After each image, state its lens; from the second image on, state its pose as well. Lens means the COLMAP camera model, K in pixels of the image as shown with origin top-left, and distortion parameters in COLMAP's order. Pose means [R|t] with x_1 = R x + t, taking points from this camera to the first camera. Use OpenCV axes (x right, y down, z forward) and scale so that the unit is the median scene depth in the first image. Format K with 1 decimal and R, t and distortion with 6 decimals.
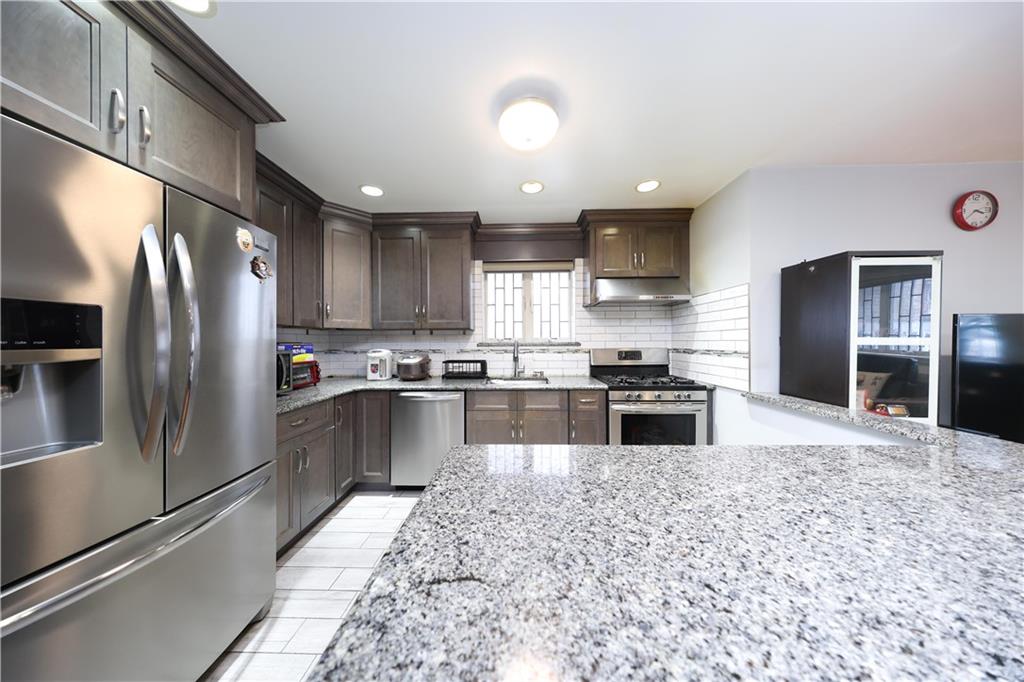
lens RADIAL K [[293.2, 0, 510.8], [0, 293.2, 341.9], [0, 0, 1]] dist [-0.000740, -0.000186]
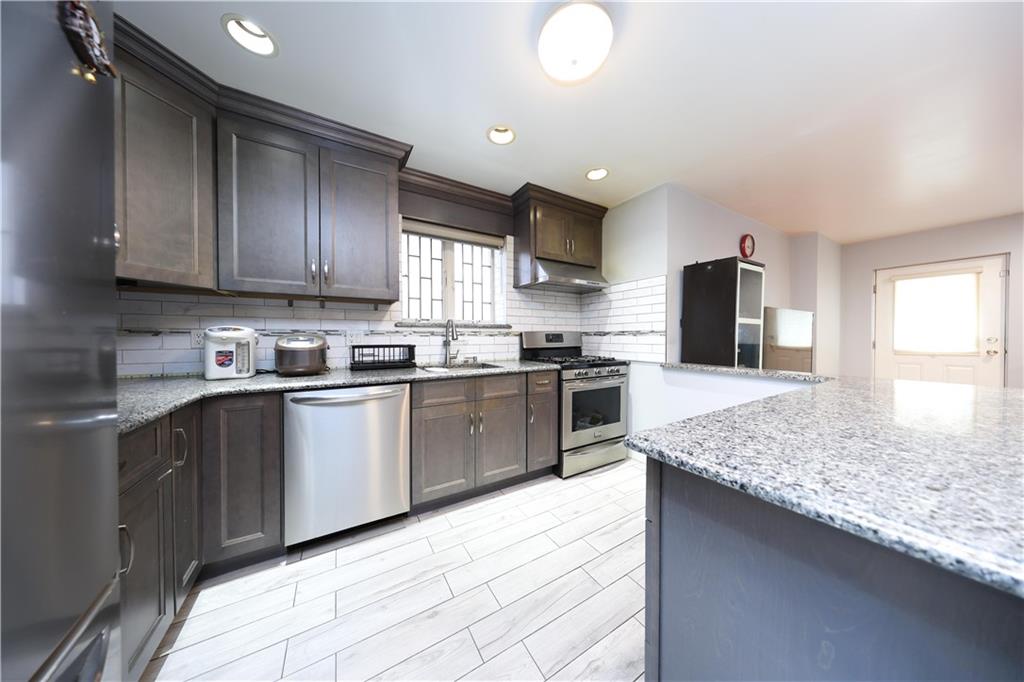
lens RADIAL K [[293.2, 0, 510.8], [0, 293.2, 342.1], [0, 0, 1]] dist [-0.000740, -0.000186]
pose [[0.846500, -0.005836, 0.532356, -0.294083], [-0.002351, 0.999889, 0.014699, 0.047811], [-0.532383, -0.013694, 0.846393, 0.213379]]
